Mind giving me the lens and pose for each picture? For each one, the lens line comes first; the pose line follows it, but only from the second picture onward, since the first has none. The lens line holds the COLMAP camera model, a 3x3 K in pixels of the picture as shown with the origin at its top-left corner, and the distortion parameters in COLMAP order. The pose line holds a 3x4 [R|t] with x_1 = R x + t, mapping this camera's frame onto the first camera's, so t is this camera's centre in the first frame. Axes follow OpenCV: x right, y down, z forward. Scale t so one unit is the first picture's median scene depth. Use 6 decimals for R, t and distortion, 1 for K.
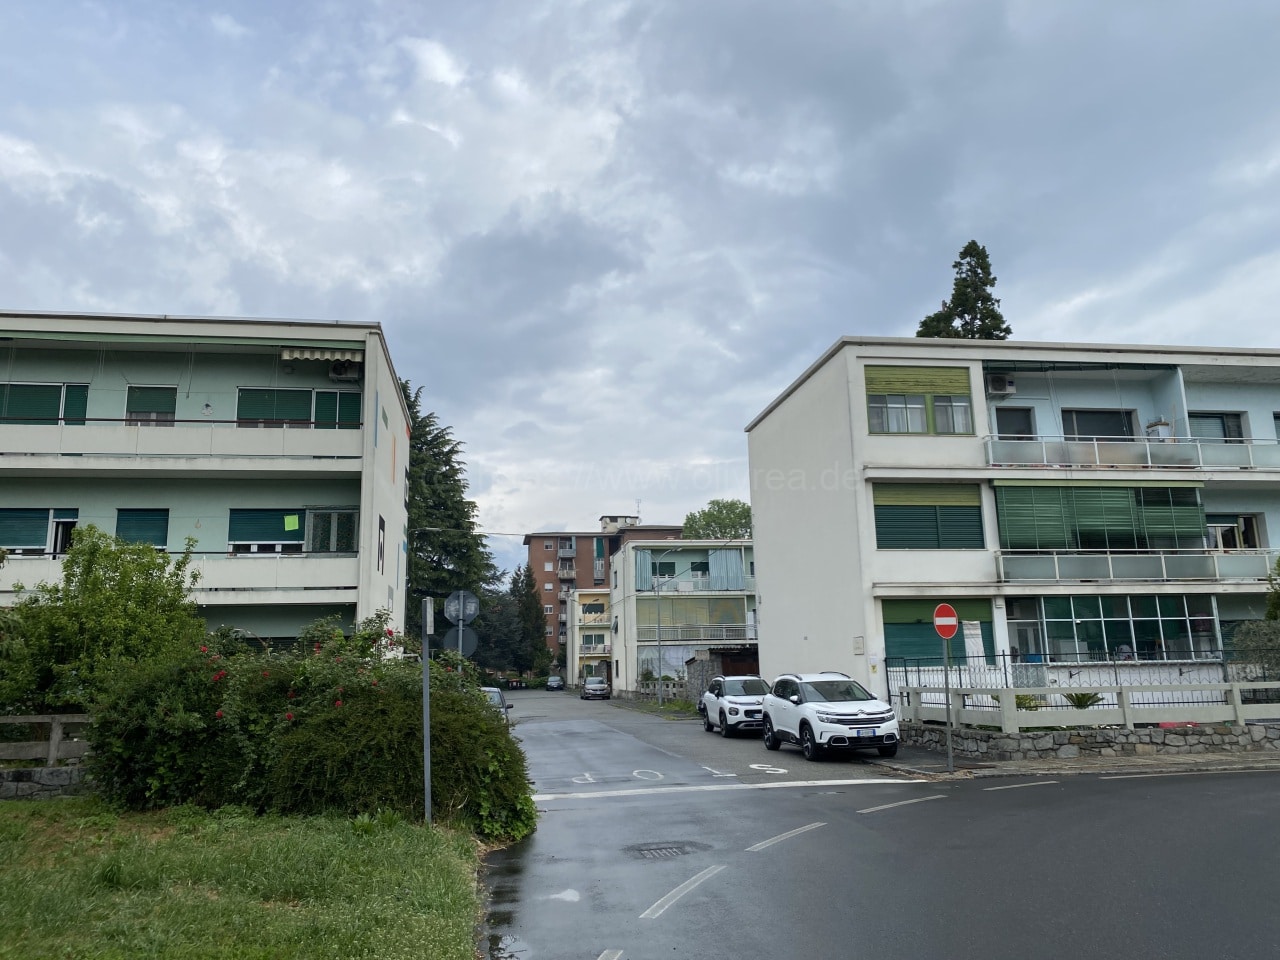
lens RADIAL K [[979.4, 0, 637.1], [0, 979.4, 473.7], [0, 0, 1]] dist [0.032659, -0.039219]
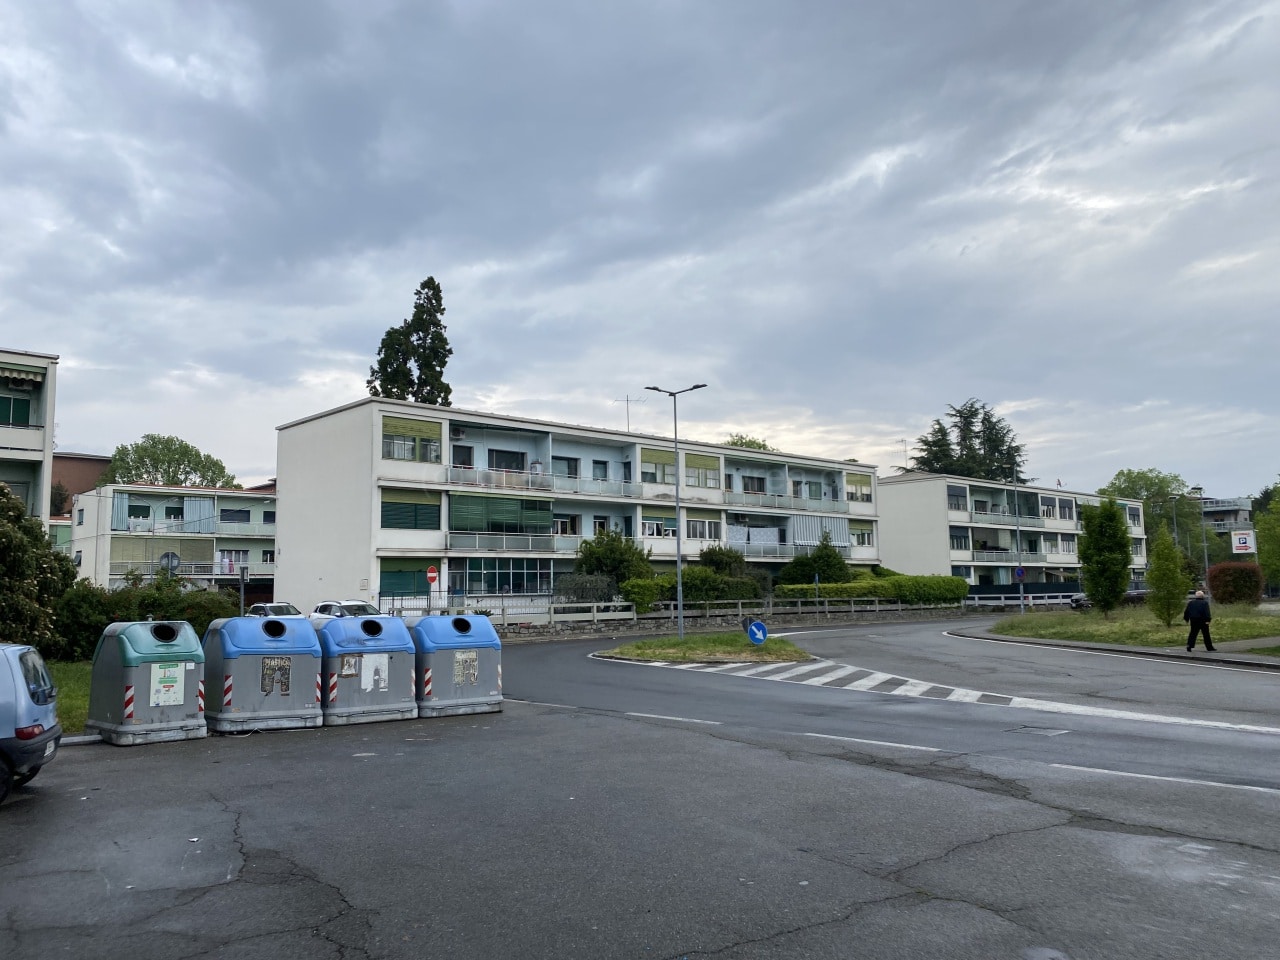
lens RADIAL K [[979.4, 0, 646.0], [0, 979.4, 479.8], [0, 0, 1]] dist [0.032659, -0.039219]
pose [[0.823524, 0.073391, 0.562514, -0.321624], [-0.114462, 0.992698, 0.038055, -0.116436], [-0.555614, -0.095726, 0.825912, -0.612696]]
